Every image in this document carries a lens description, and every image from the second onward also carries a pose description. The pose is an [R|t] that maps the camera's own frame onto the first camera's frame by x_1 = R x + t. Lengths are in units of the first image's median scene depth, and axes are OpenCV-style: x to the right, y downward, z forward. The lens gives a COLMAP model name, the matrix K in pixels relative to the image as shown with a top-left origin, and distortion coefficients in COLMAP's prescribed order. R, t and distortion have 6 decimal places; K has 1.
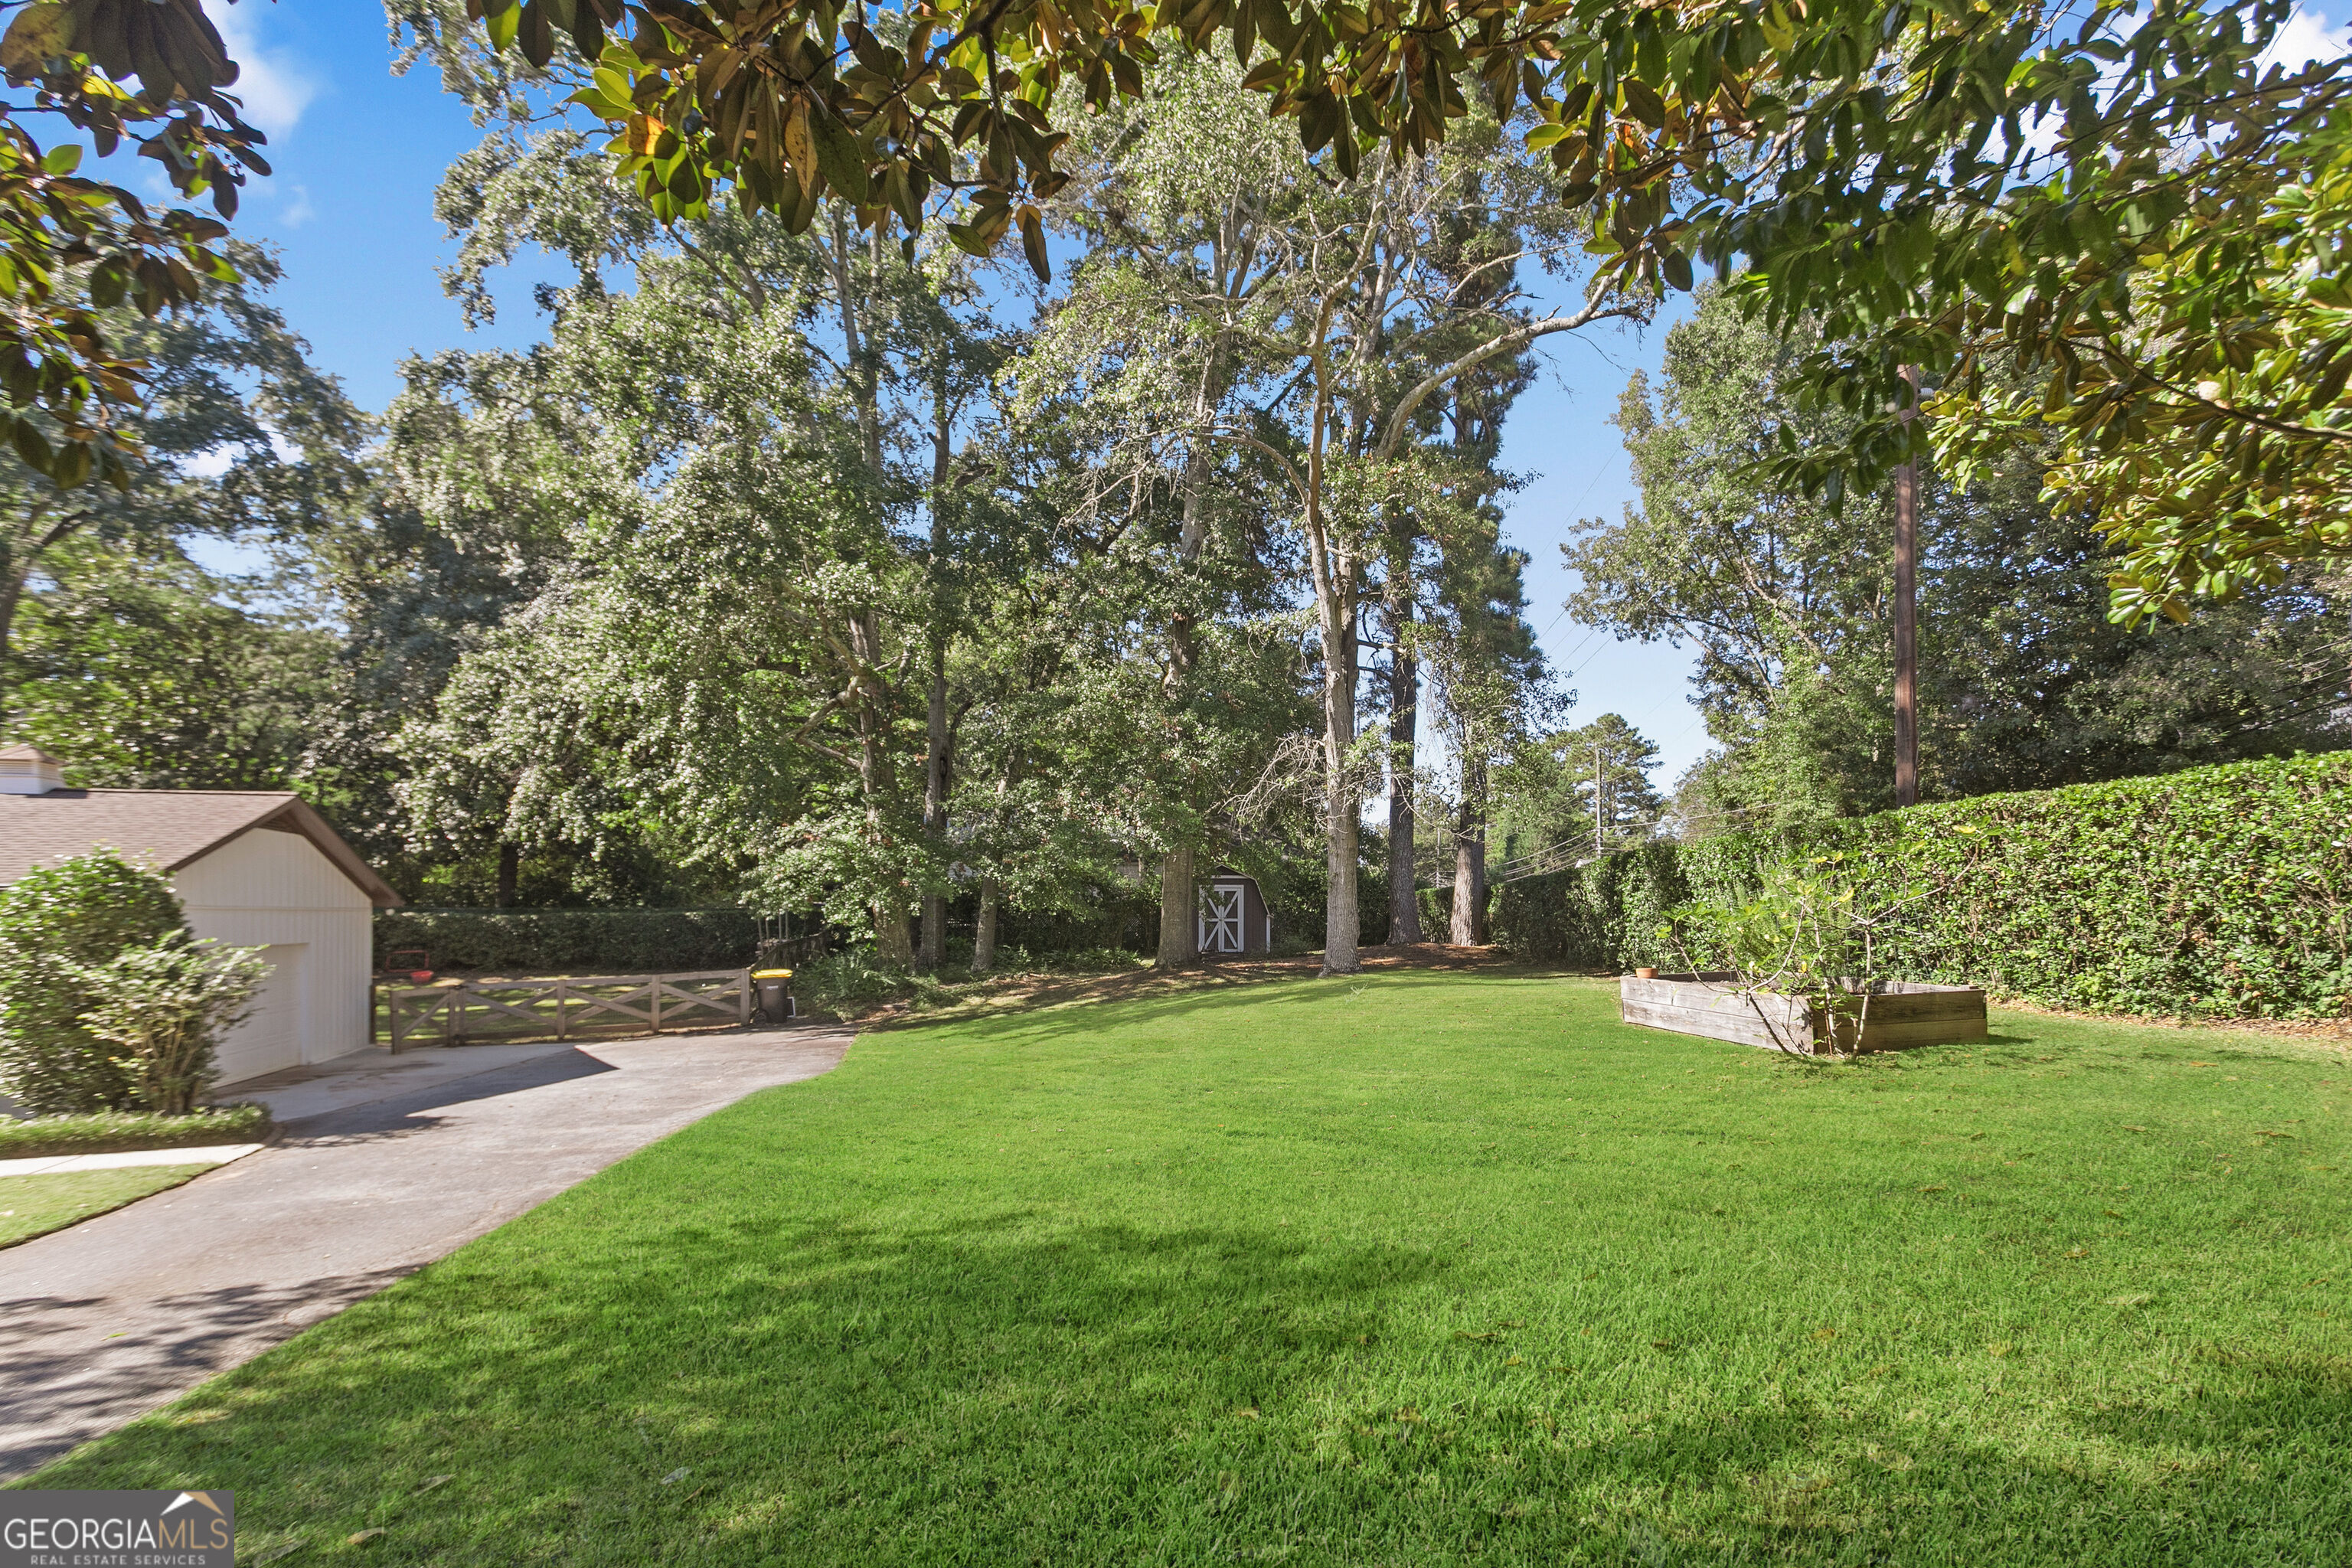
lens RADIAL K [[1167.8, 0, 1185.1], [0, 1167.8, 911.3], [0, 0, 1]] dist [-0.004582, 0.003884]
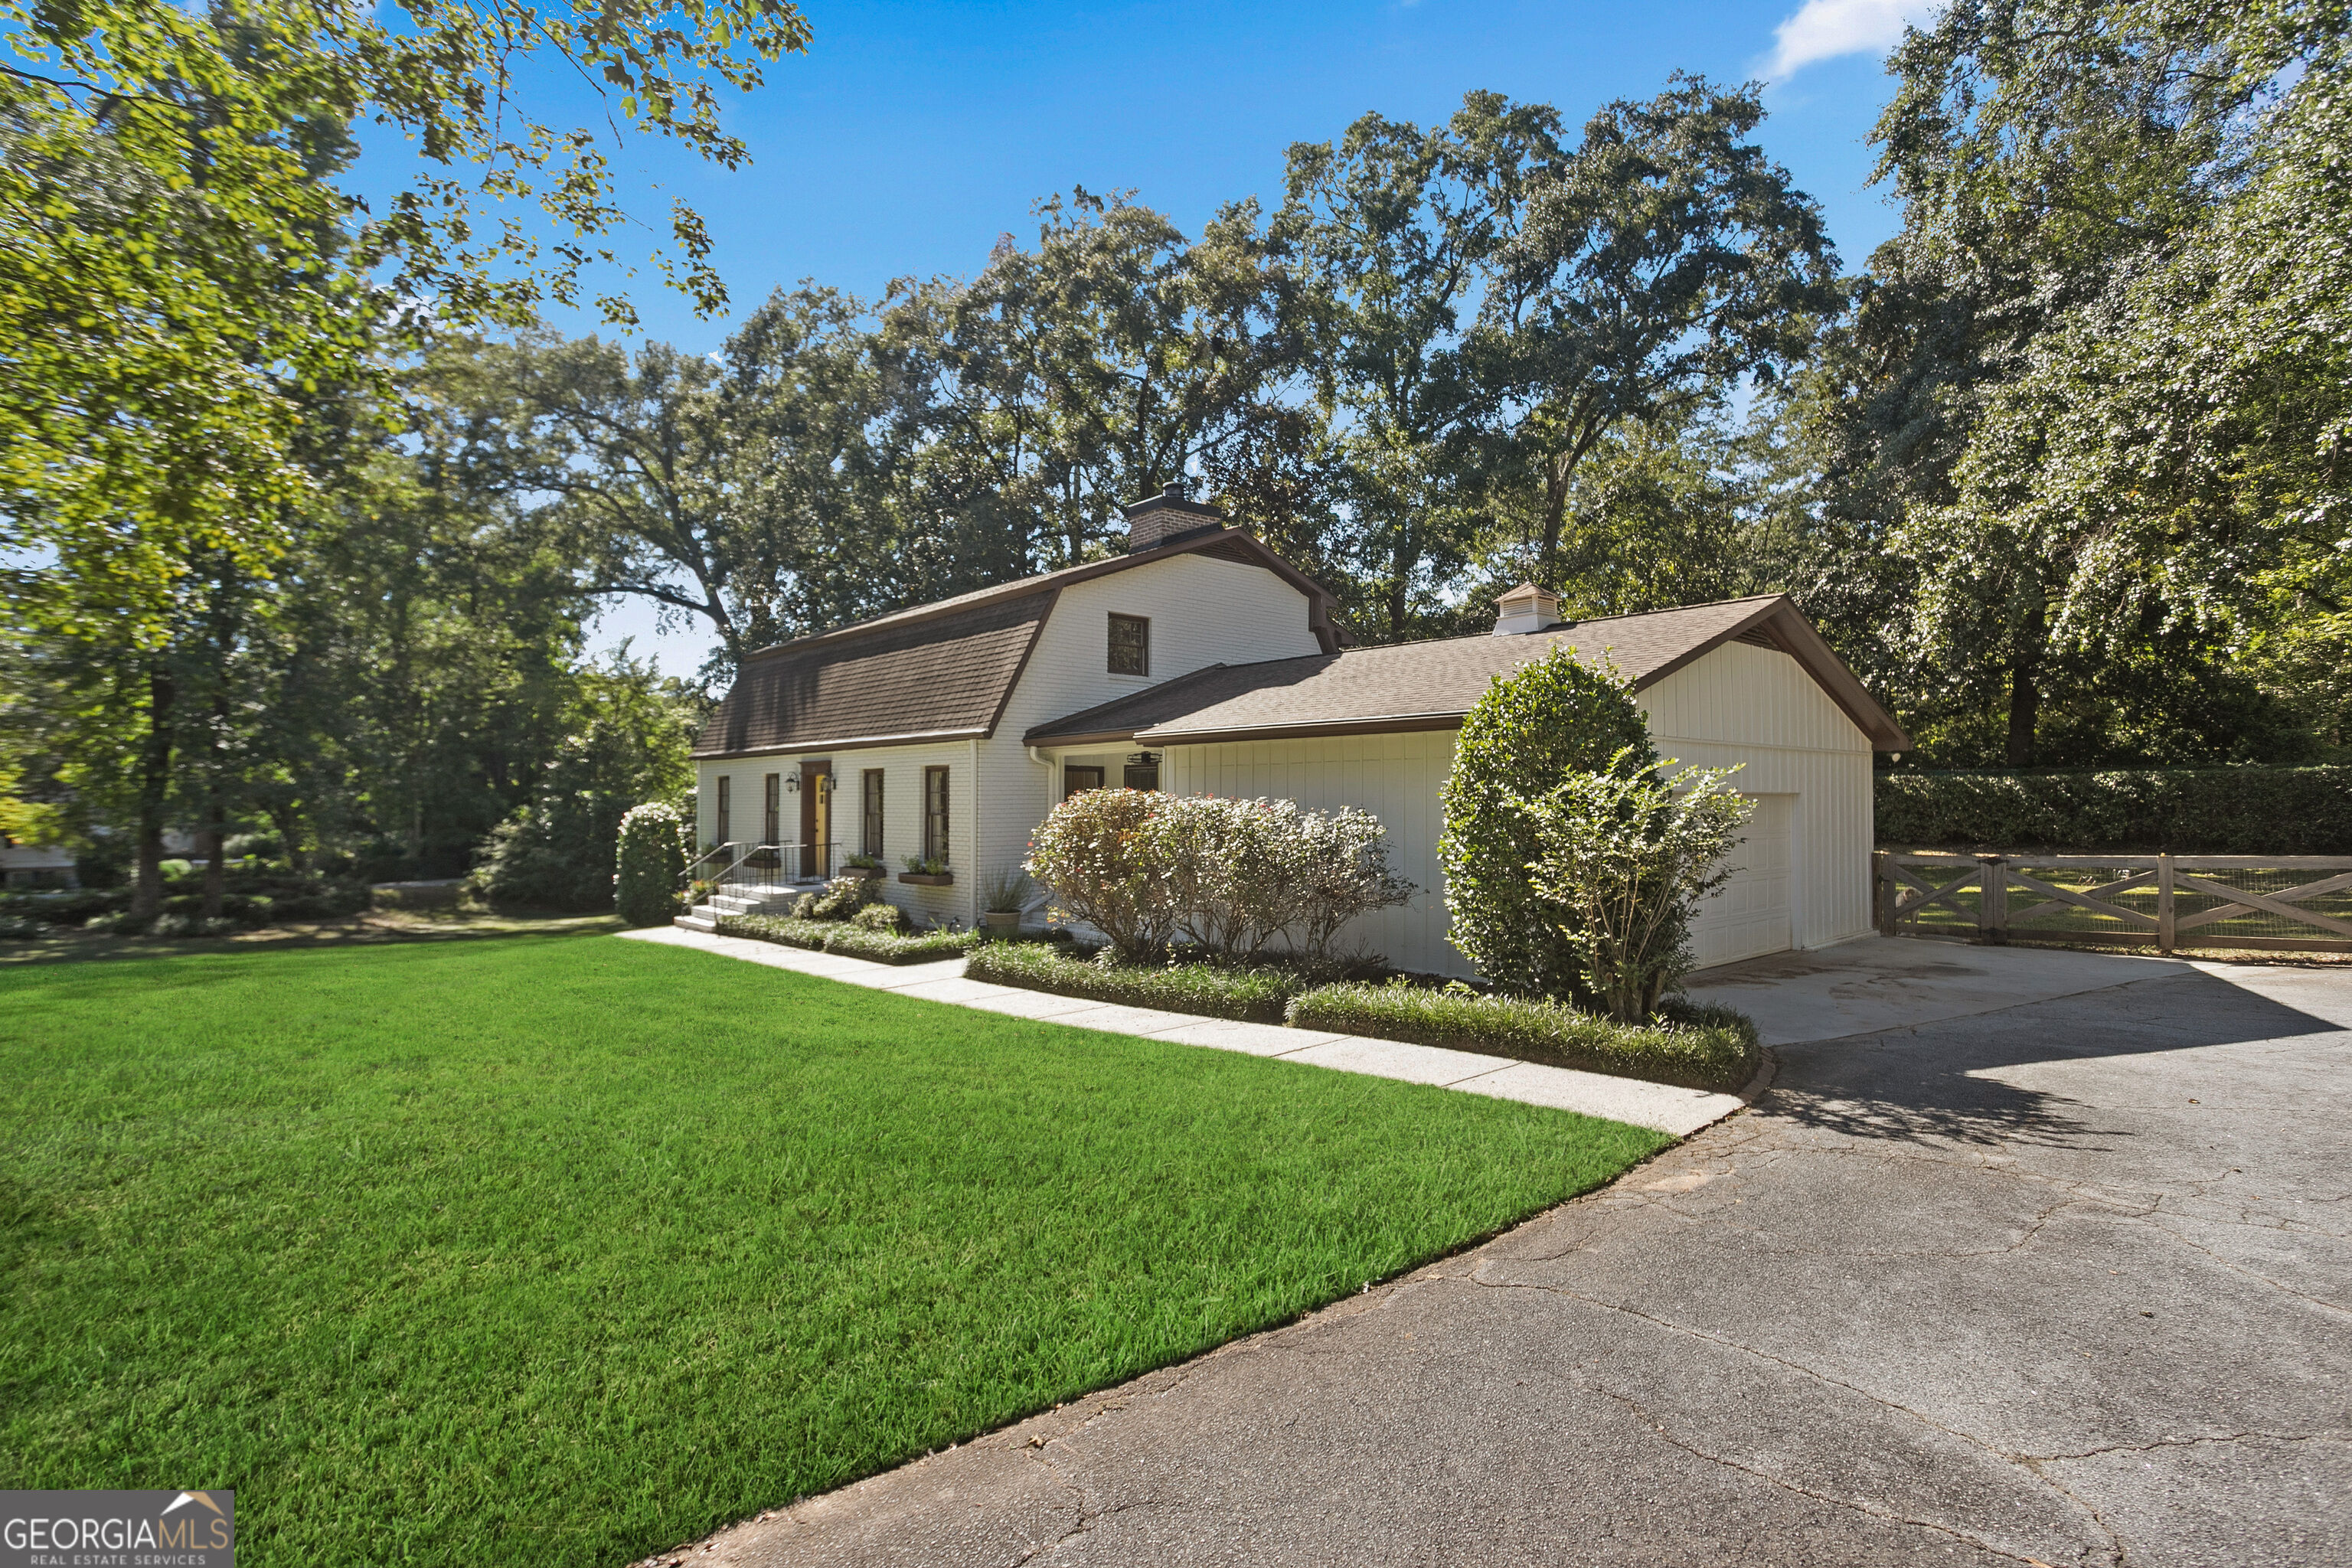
lens RADIAL K [[1167.8, 0, 1177.3], [0, 1167.8, 781.8], [0, 0, 1]] dist [-0.004582, 0.003884]
pose [[0.427847, -0.014595, -0.903733, -0.236347], [0.003579, 0.999889, -0.014454, 0.029624], [0.903844, 0.002950, 0.427852, 0.306230]]
